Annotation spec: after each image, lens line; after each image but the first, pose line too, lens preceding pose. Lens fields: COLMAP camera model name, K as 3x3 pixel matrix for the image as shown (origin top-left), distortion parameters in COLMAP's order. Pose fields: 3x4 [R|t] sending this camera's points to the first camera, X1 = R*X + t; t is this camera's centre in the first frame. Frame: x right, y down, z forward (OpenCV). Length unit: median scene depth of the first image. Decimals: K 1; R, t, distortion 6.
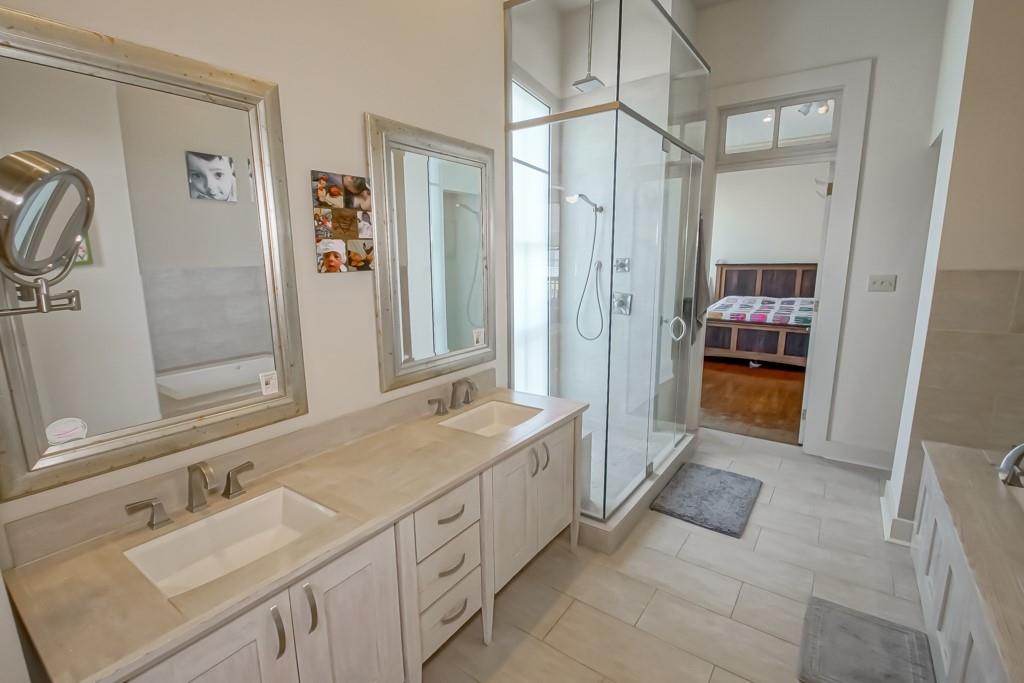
lens RADIAL K [[469.0, 0, 504.9], [0, 469.0, 339.9], [0, 0, 1]] dist [-0.000848, -0.005032]
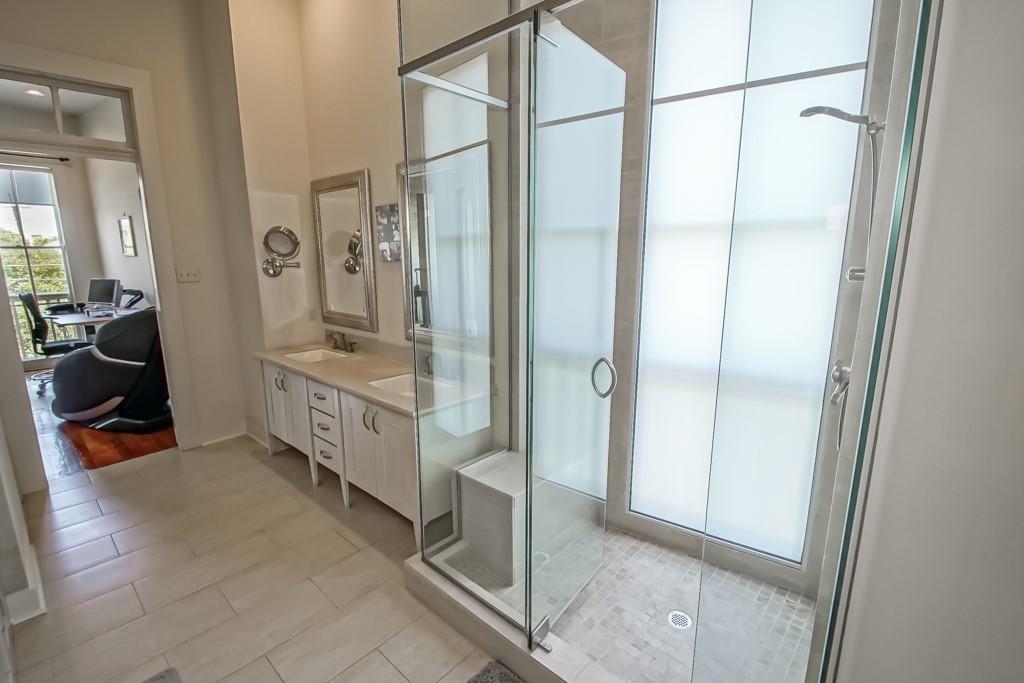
lens RADIAL K [[469.0, 0, 518.4], [0, 469.0, 346.7], [0, 0, 1]] dist [-0.000848, -0.005032]
pose [[-0.099208, 0.203568, -0.974022, 1.349875], [-0.167738, 0.961422, 0.218019, -0.294631], [0.980827, 0.185009, -0.061235, 1.615574]]
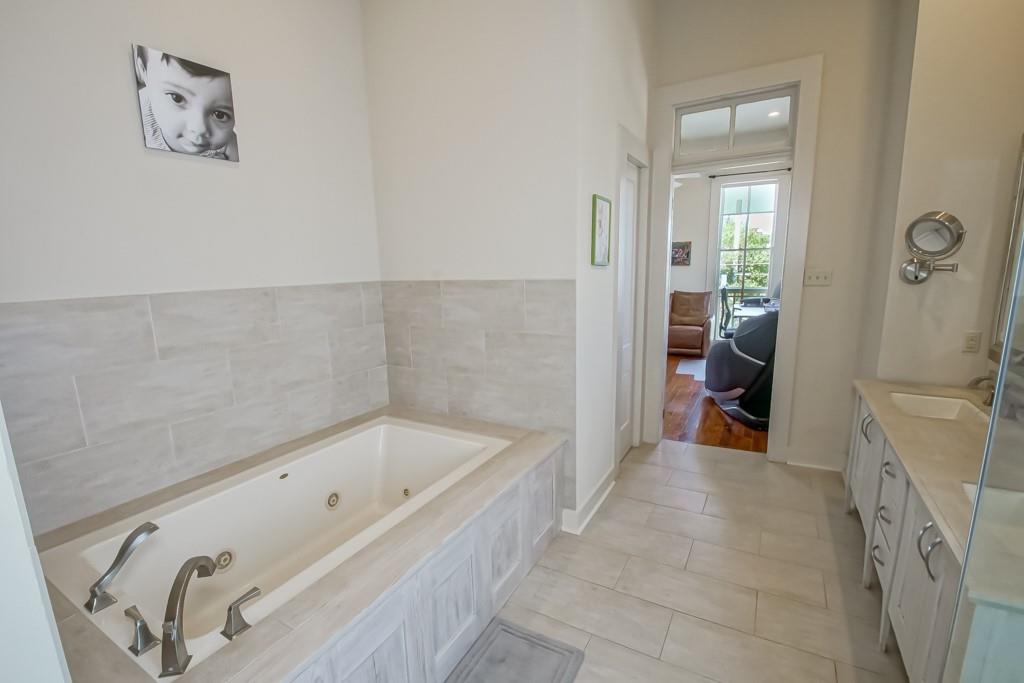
lens RADIAL K [[469.0, 0, 510.7], [0, 469.0, 348.7], [0, 0, 1]] dist [-0.000848, -0.005032]
pose [[-0.993249, 0.048025, -0.105590, 0.843616], [0.008064, 0.936654, 0.350164, -0.295759], [0.115718, 0.346949, -0.930718, 1.672036]]
